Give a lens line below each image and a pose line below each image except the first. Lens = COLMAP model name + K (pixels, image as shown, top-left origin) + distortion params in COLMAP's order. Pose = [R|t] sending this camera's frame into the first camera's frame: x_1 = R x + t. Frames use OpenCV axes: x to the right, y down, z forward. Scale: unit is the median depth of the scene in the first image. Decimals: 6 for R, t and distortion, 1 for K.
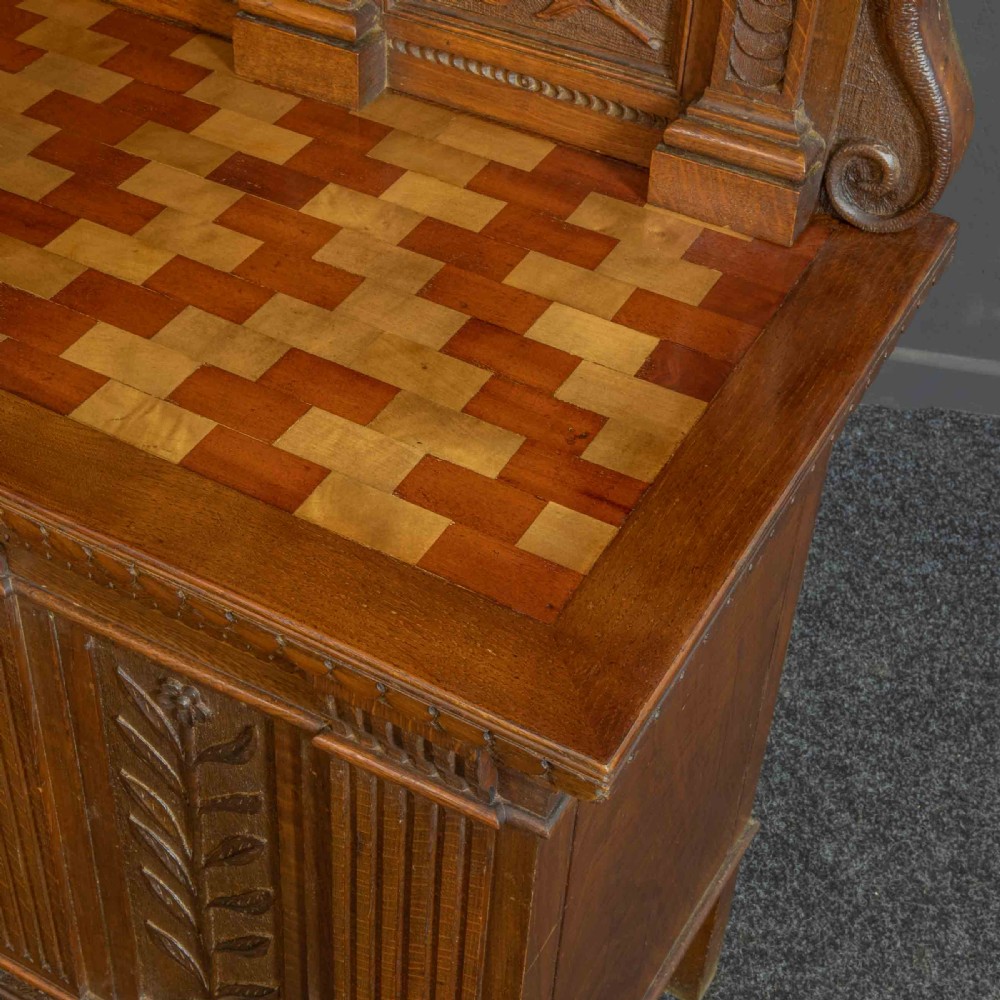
lens RADIAL K [[1781.8, 0, 387.2], [0, 1781.8, 500.1], [0, 0, 1]] dist [0.010775, 0.143528]
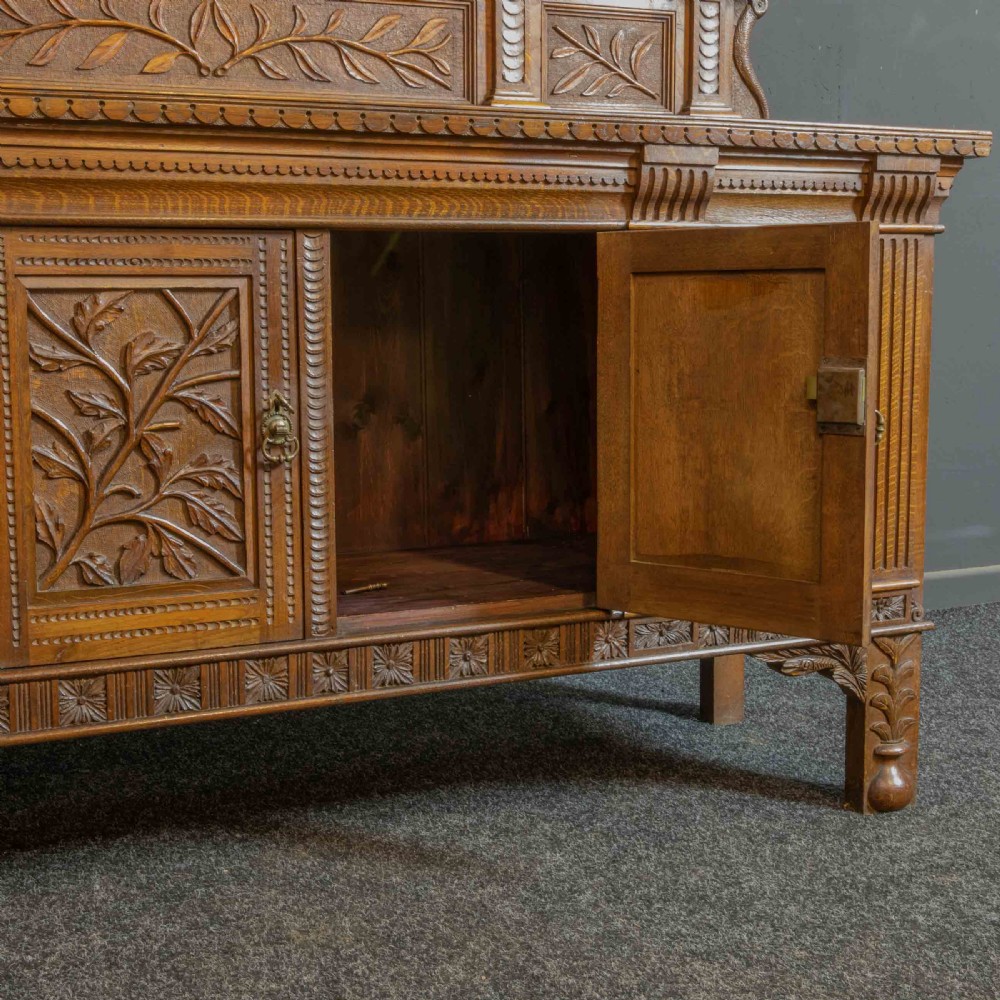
lens RADIAL K [[1527.4, 0, 471.8], [0, 1527.4, 495.1], [0, 0, 1]] dist [-0.019172, 0.137316]
pose [[0.575341, -0.126157, 0.808126, -1.746449], [0.564195, 0.776552, -0.280448, 0.599146], [-0.592171, 0.617293, 0.517960, 0.450575]]
